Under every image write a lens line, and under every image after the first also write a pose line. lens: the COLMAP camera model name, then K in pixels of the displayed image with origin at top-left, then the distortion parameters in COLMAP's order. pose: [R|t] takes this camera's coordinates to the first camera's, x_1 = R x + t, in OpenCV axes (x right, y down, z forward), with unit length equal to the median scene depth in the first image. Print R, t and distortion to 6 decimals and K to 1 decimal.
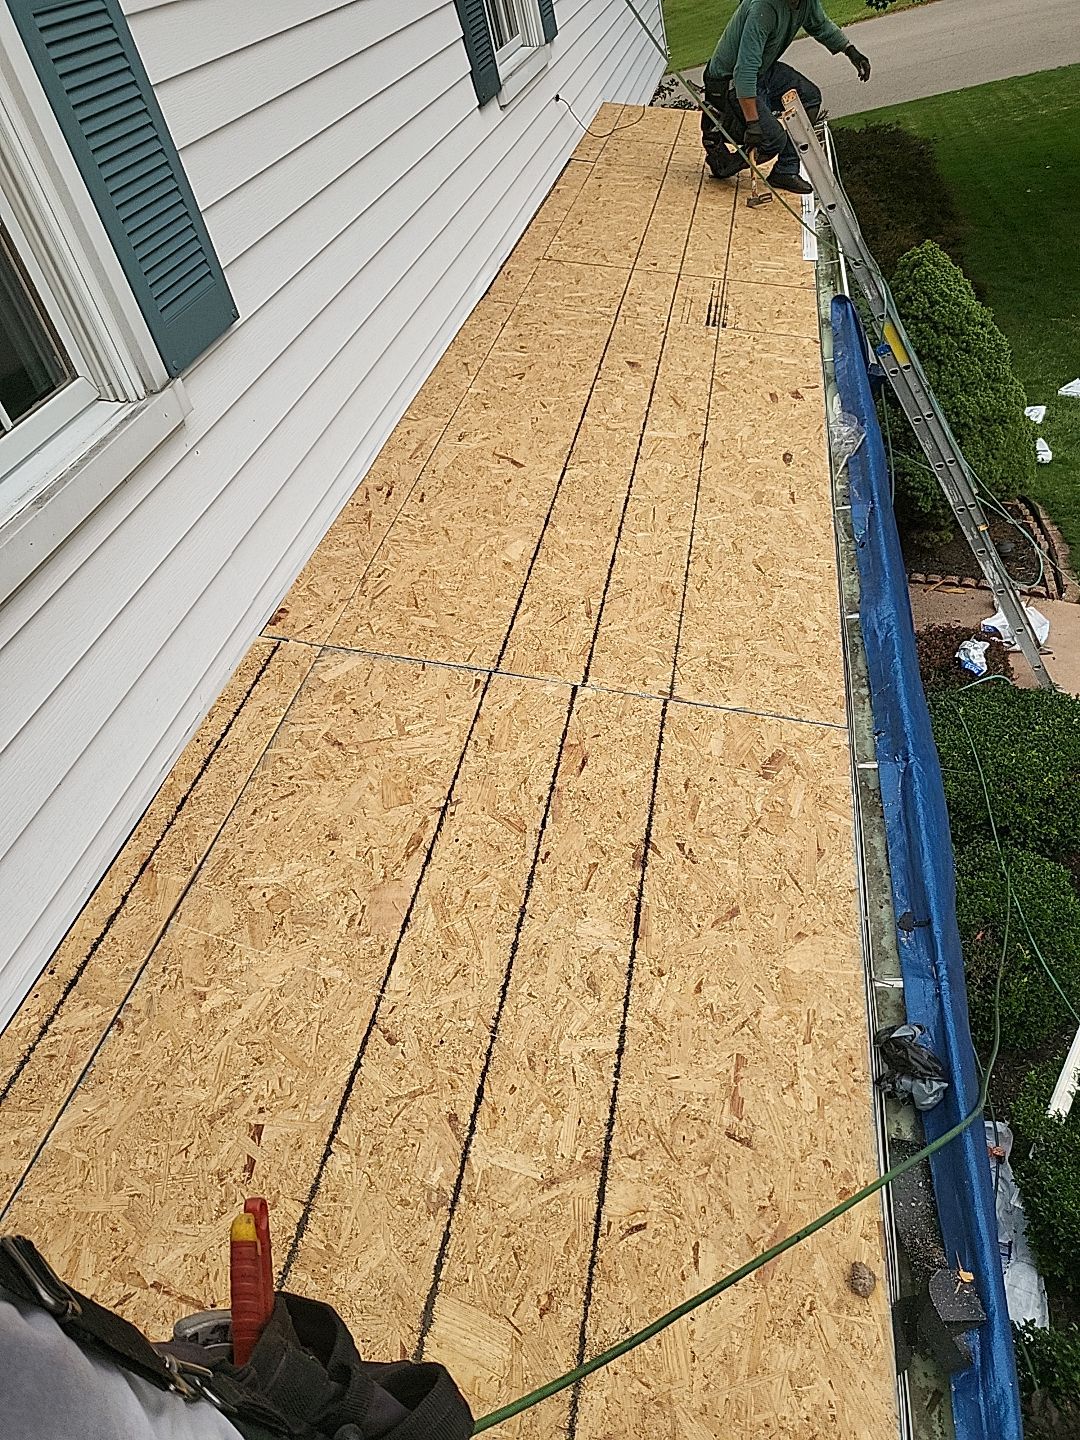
lens RADIAL K [[1094.5, 0, 592.2], [0, 1094.5, 722.9], [0, 0, 1]] dist [-0.015987, 0.053599]
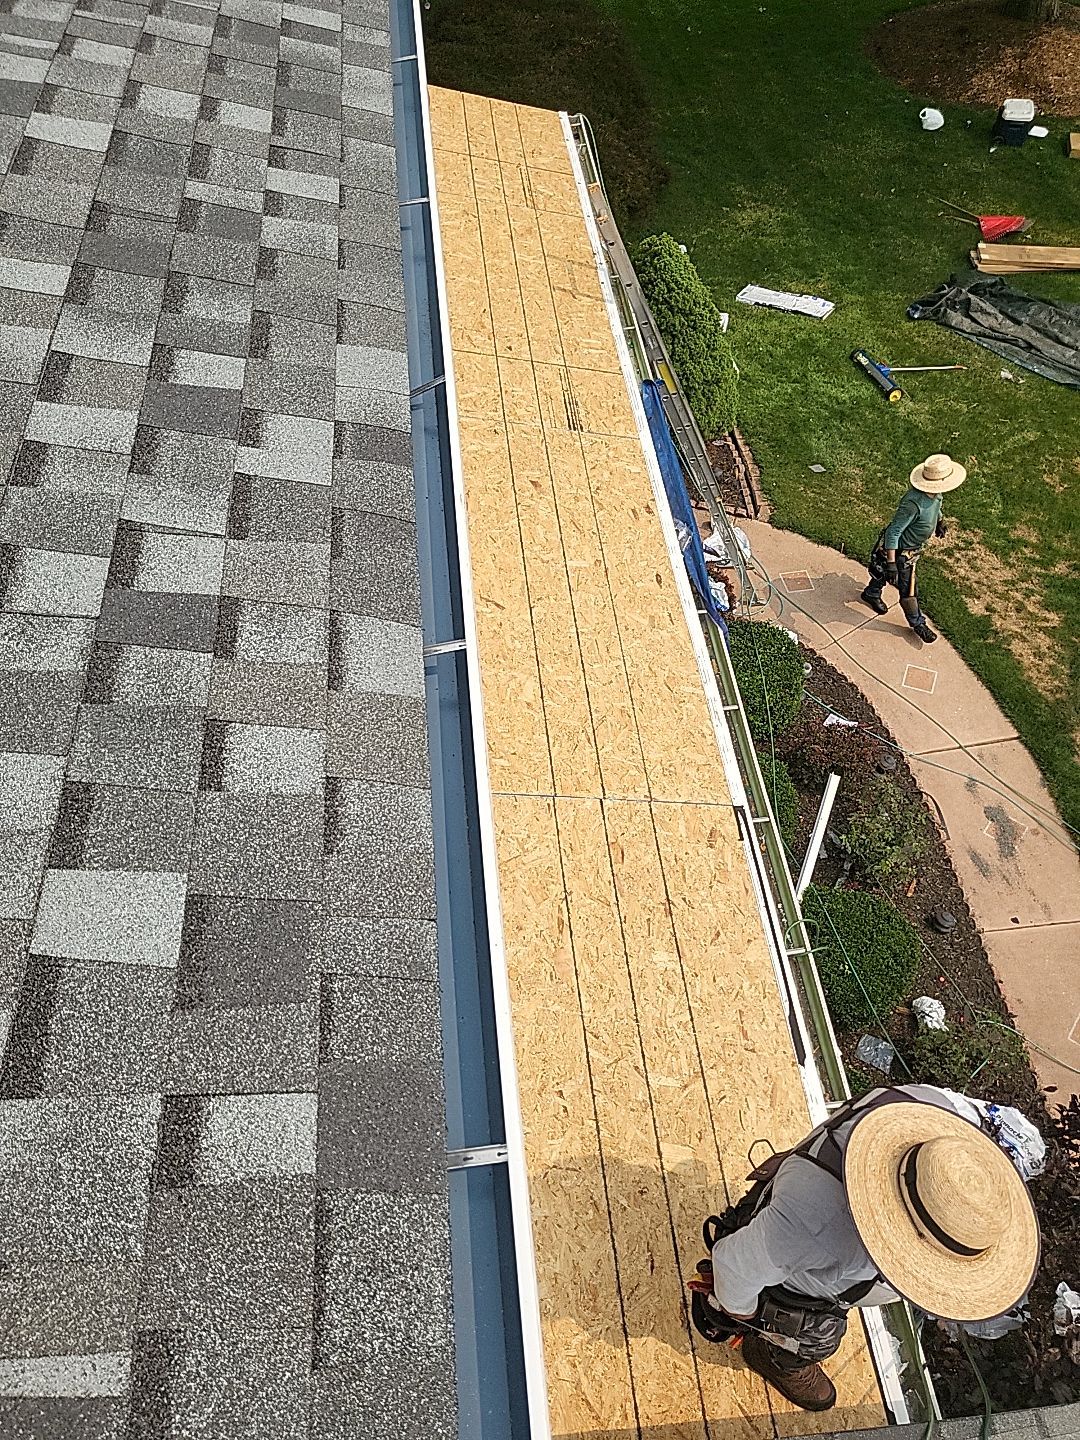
lens RADIAL K [[1112.7, 0, 589.2], [0, 1112.7, 683.8], [0, 0, 1]] dist [0.069175, -0.339550]
pose [[0.941785, -0.098863, 0.321352, -0.573218], [0.021693, 0.971668, 0.235354, -0.618517], [-0.335515, -0.214682, 0.917247, -0.588698]]
